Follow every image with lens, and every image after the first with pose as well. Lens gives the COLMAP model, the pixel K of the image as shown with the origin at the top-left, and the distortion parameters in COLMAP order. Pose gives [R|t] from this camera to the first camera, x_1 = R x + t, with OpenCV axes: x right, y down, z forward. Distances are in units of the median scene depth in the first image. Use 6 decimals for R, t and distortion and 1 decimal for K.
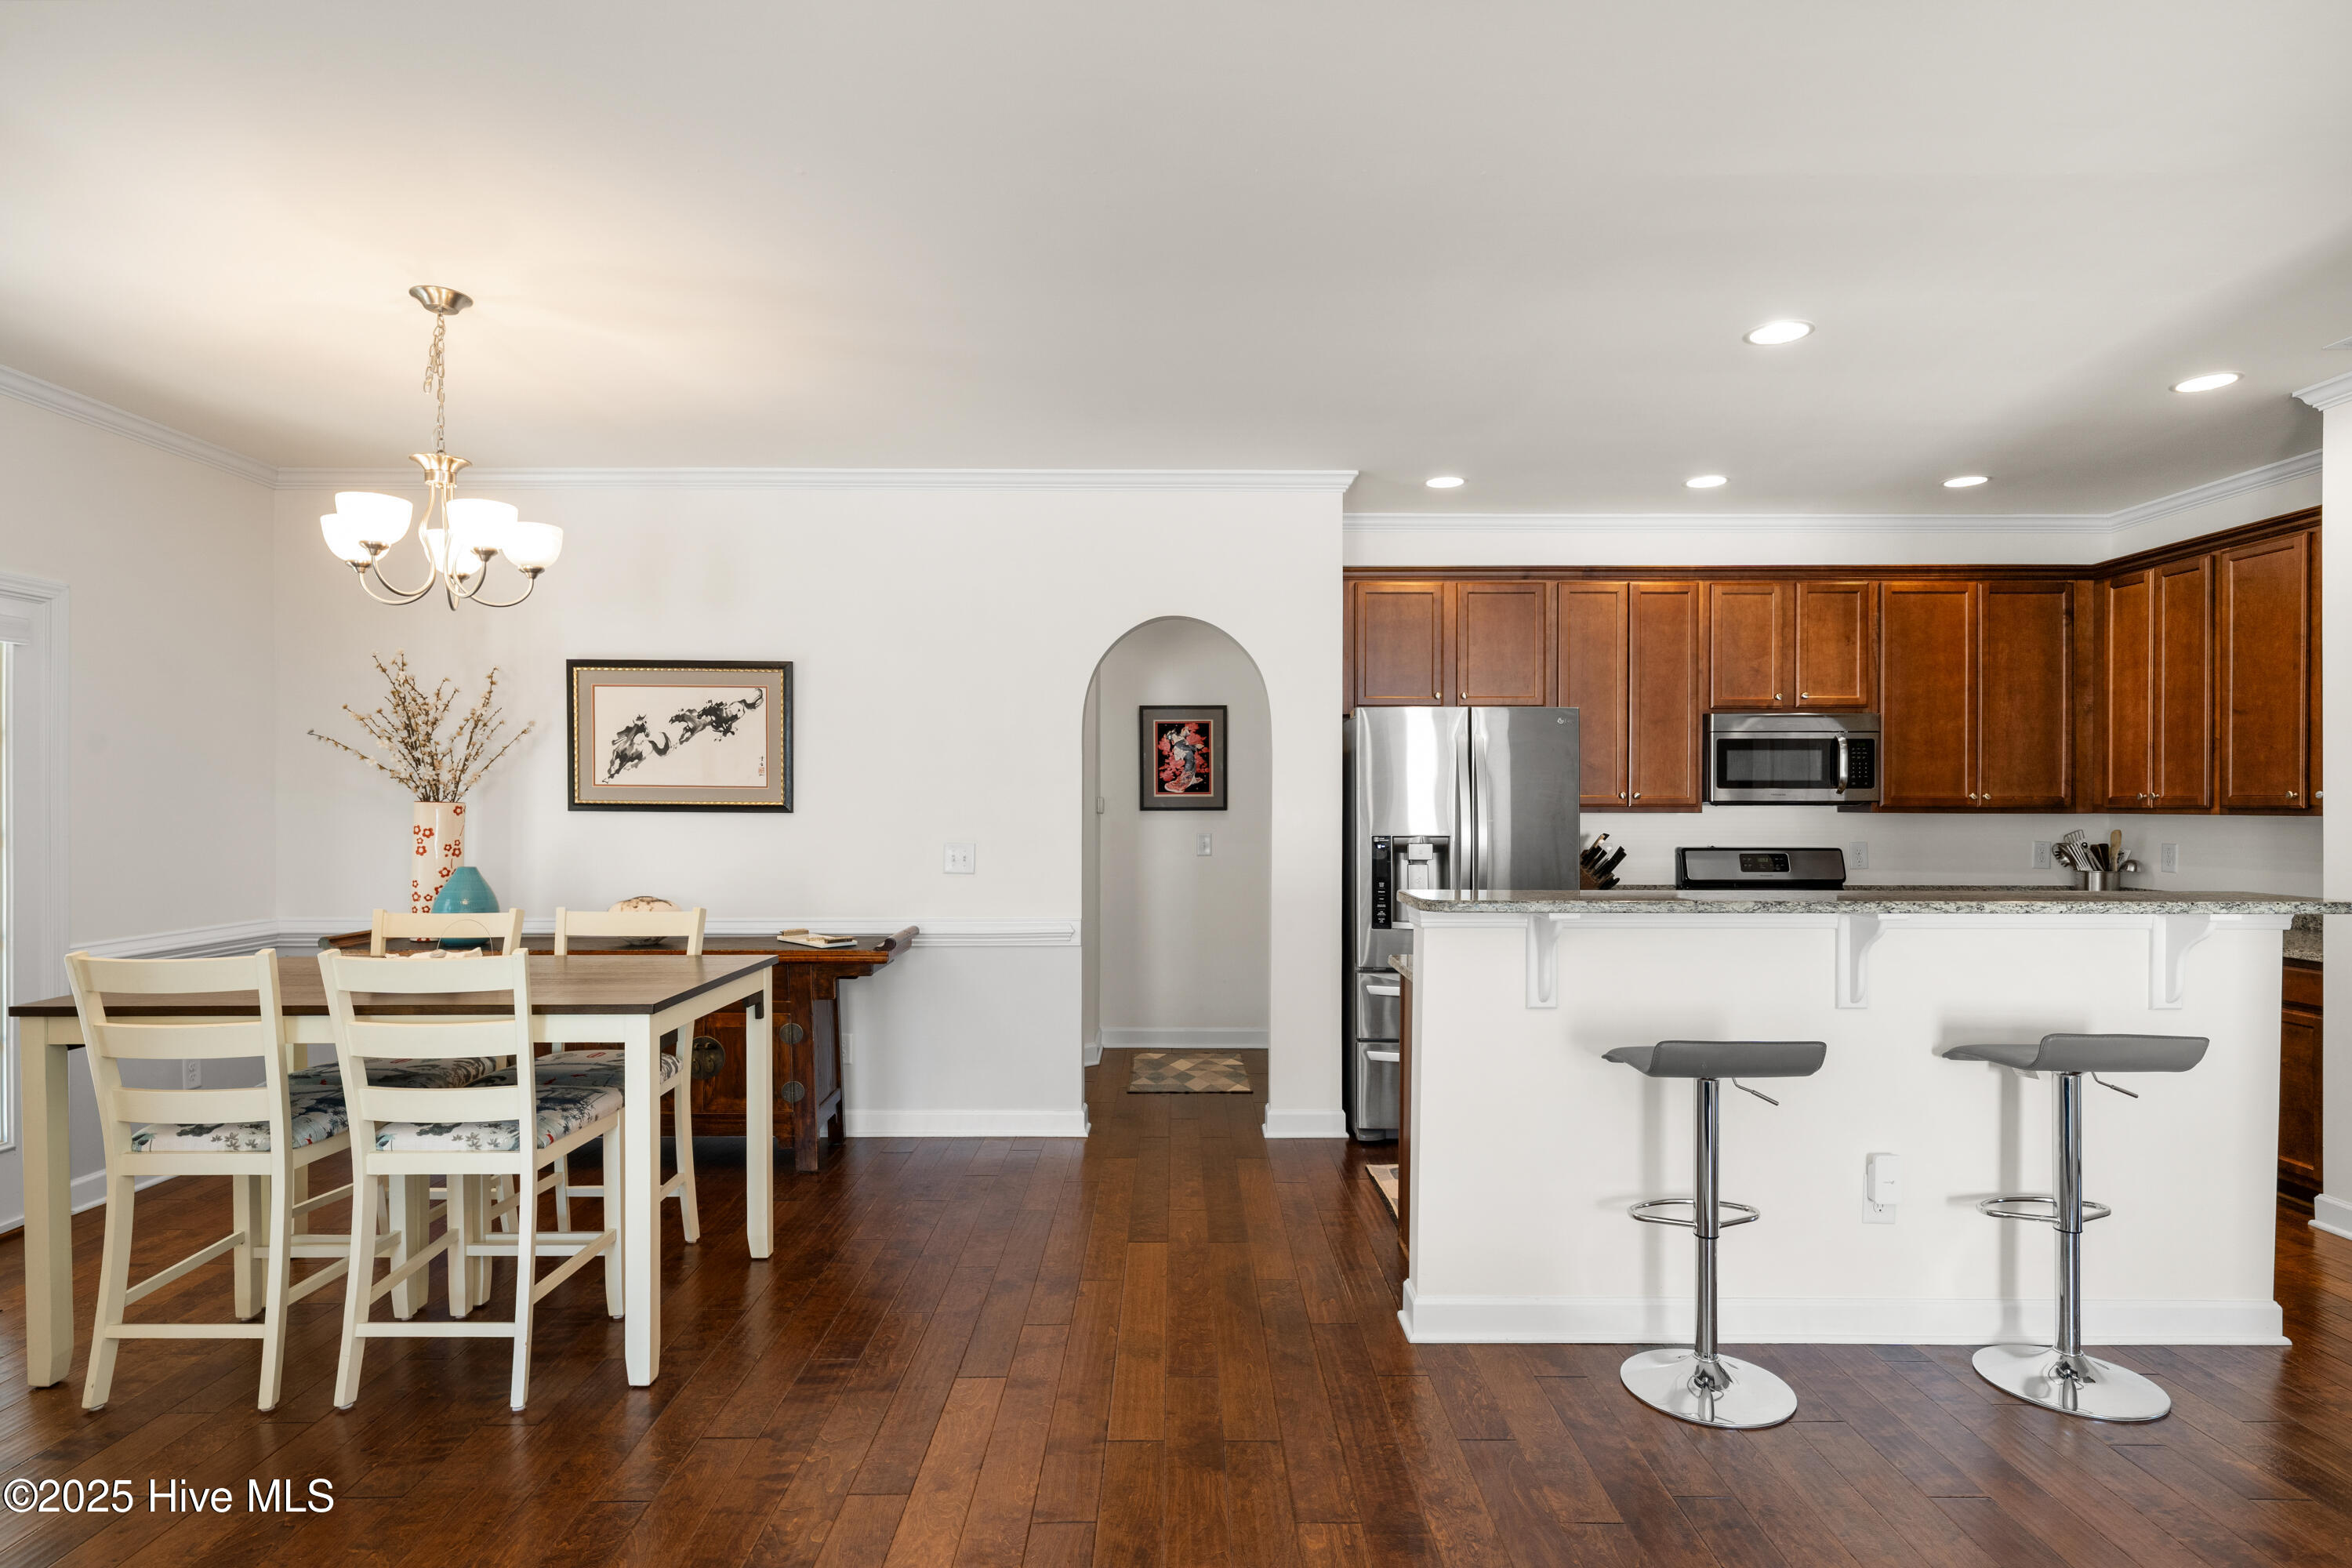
lens RADIAL K [[1233.2, 0, 1173.6], [0, 1233.2, 804.8], [0, 0, 1]] dist [0.002819, 0.000837]
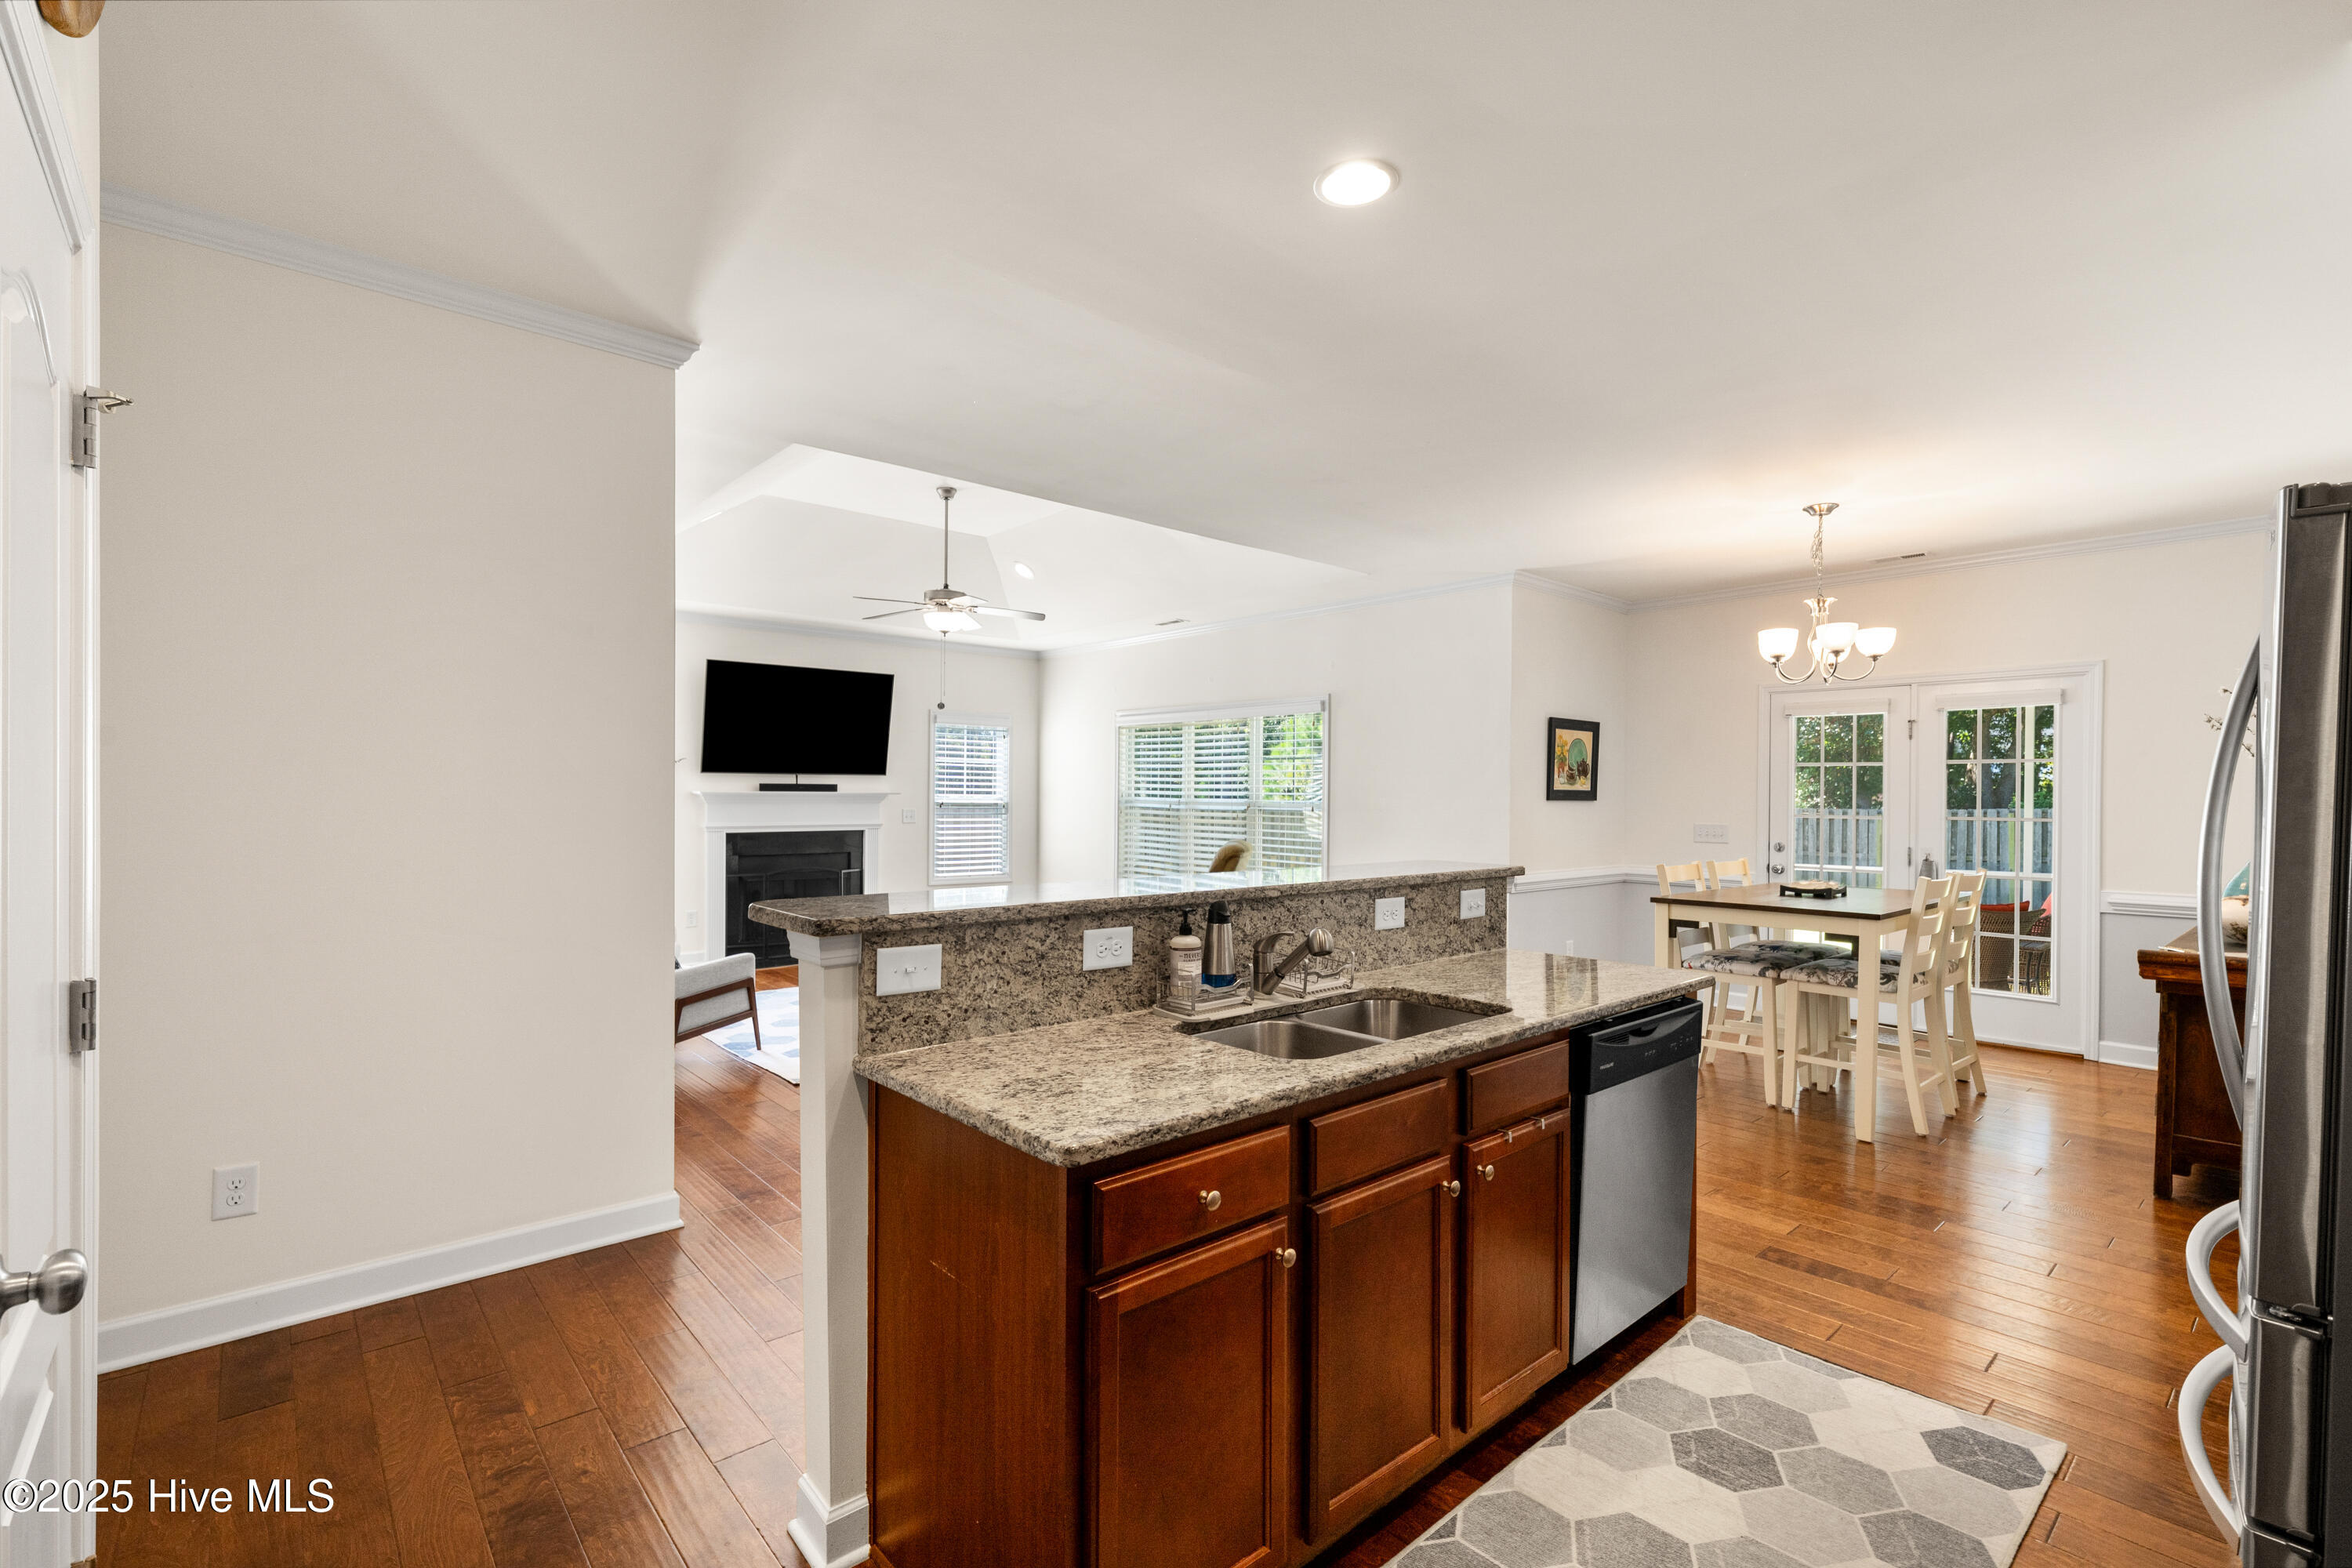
lens RADIAL K [[1045.2, 0, 1172.4], [0, 1045.2, 798.1], [0, 0, 1]] dist [0.000763, 0.000172]
pose [[-0.752920, -0.004192, -0.658099, 0.706966], [-0.010899, 0.999922, 0.006100, 0.001889], [0.658022, 0.011765, -0.752907, 0.995283]]
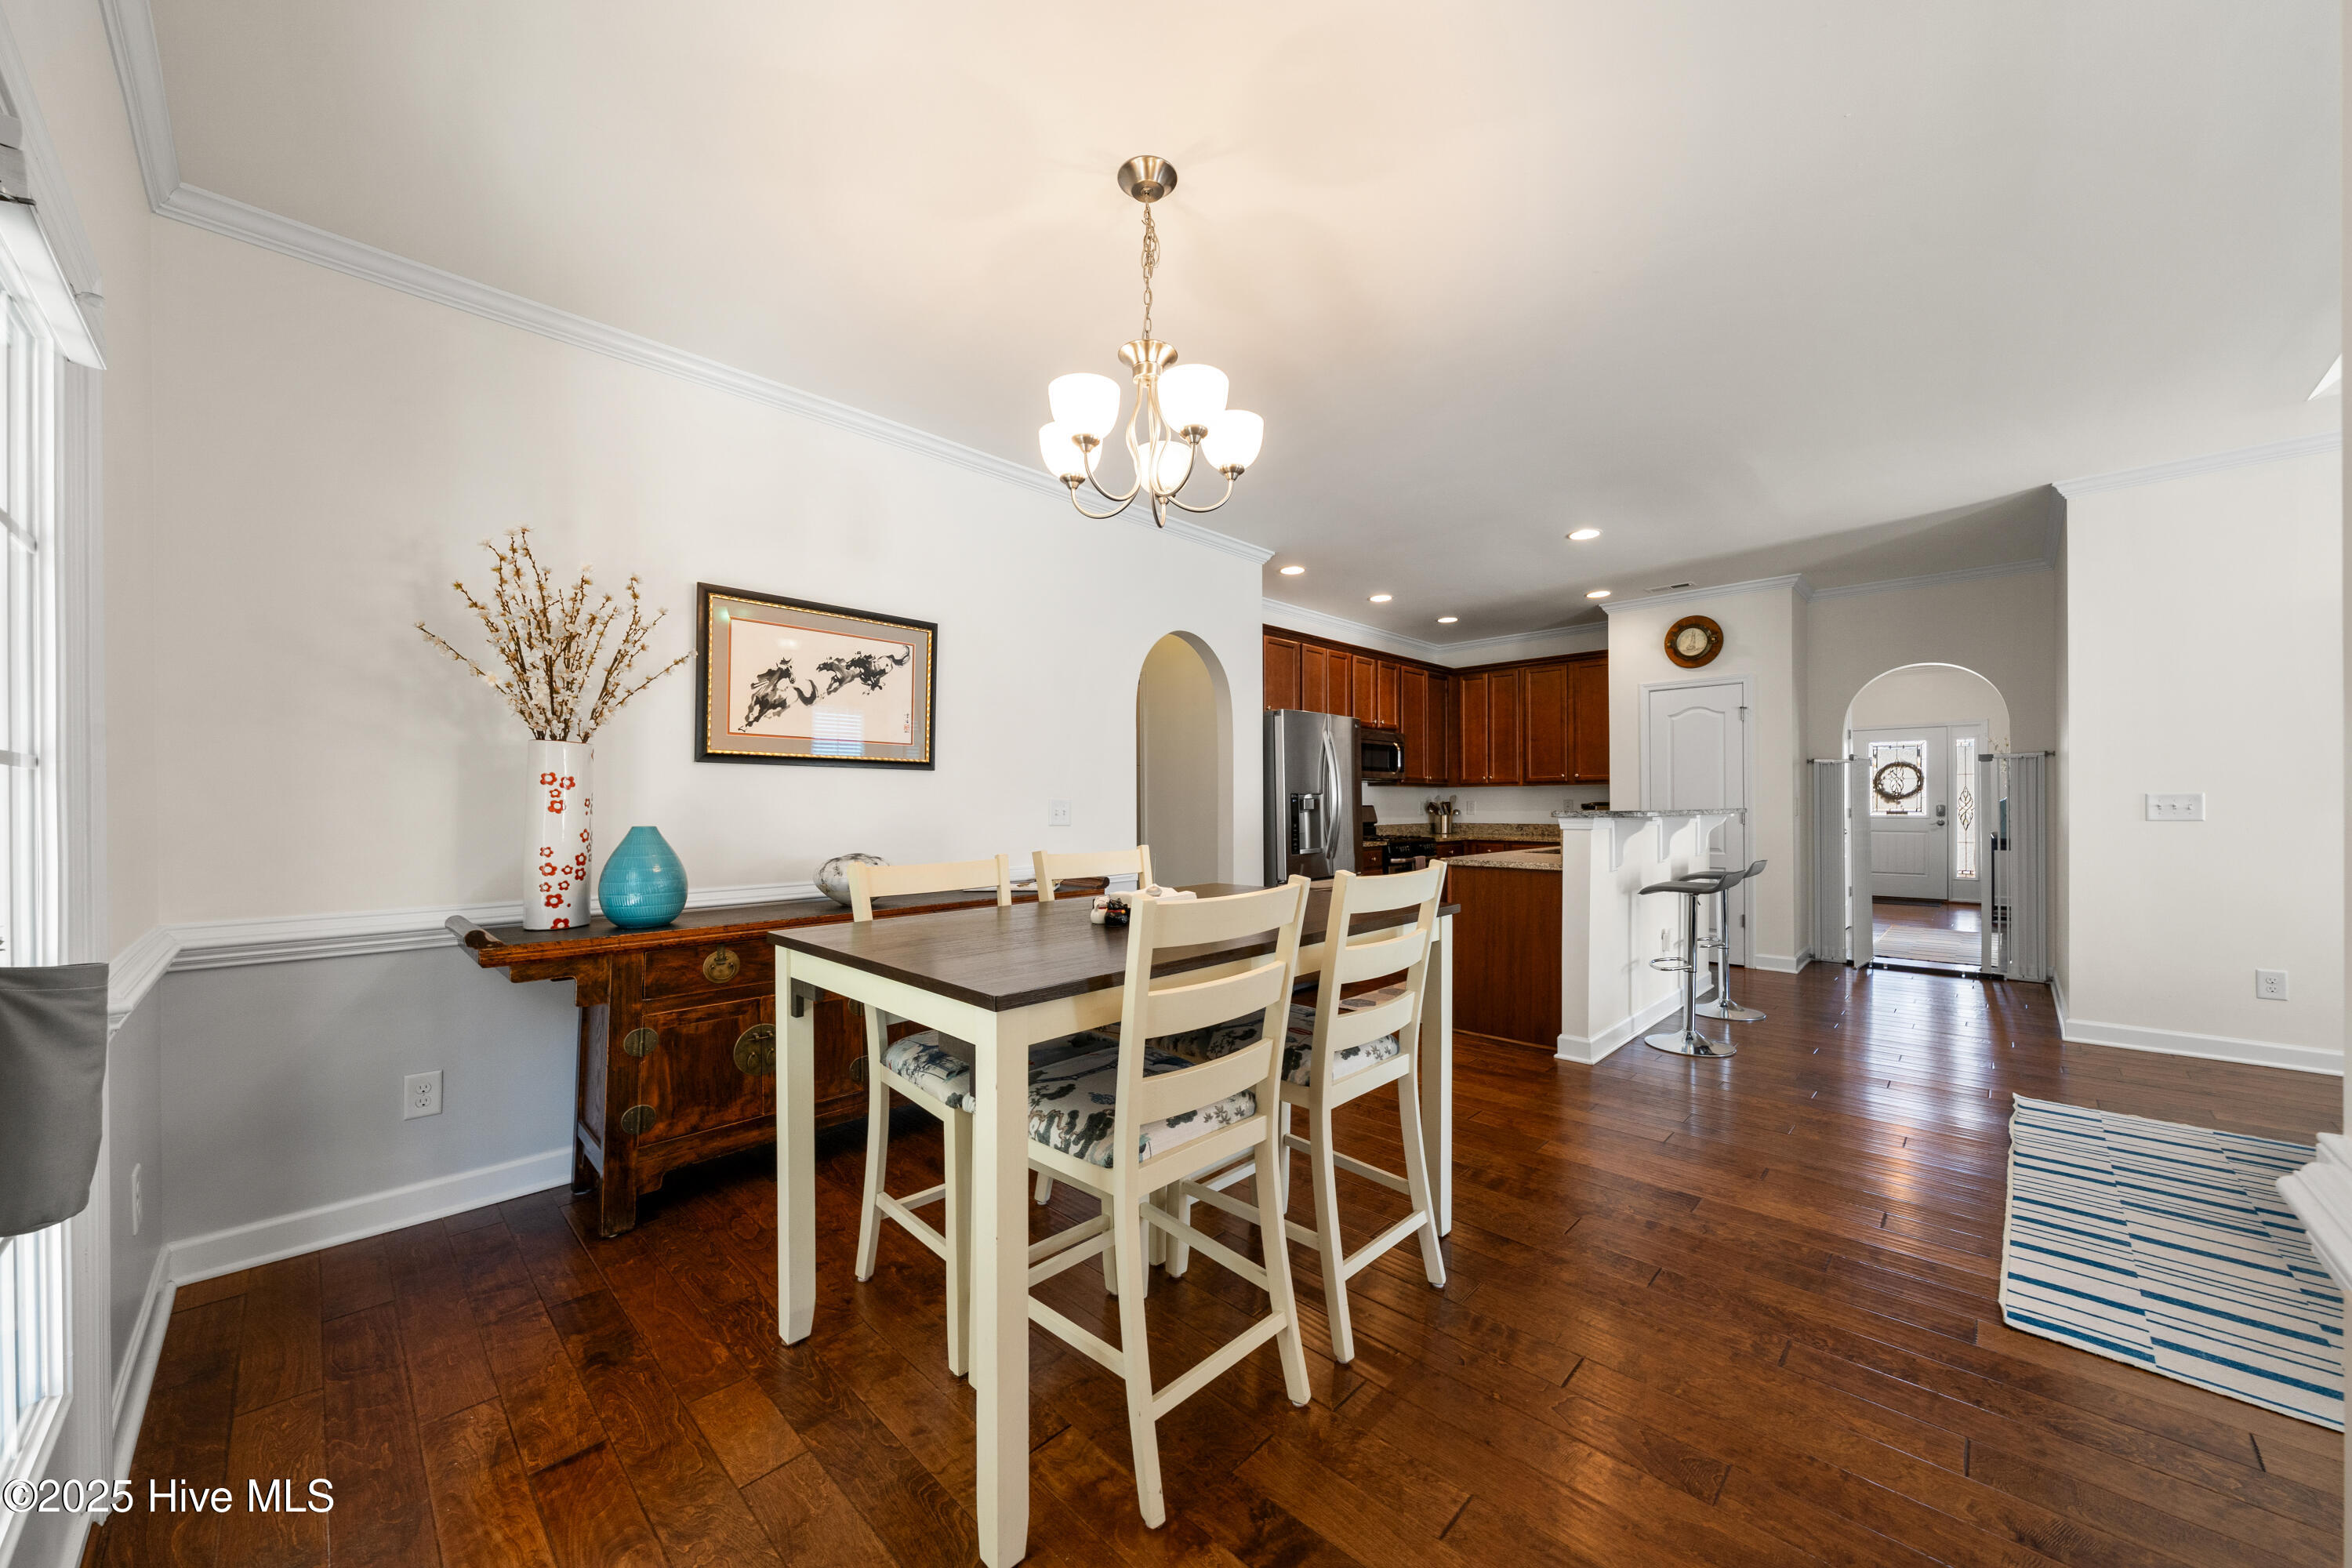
lens RADIAL K [[852.7, 0, 1174.6], [0, 852.7, 812.7], [0, 0, 1]] dist [0.000586, 0.000150]
pose [[0.697466, -0.011904, 0.716519, -0.679212], [0.007965, 0.999929, 0.008859, 0.037019], [-0.716574, -0.000472, 0.697511, 0.357795]]
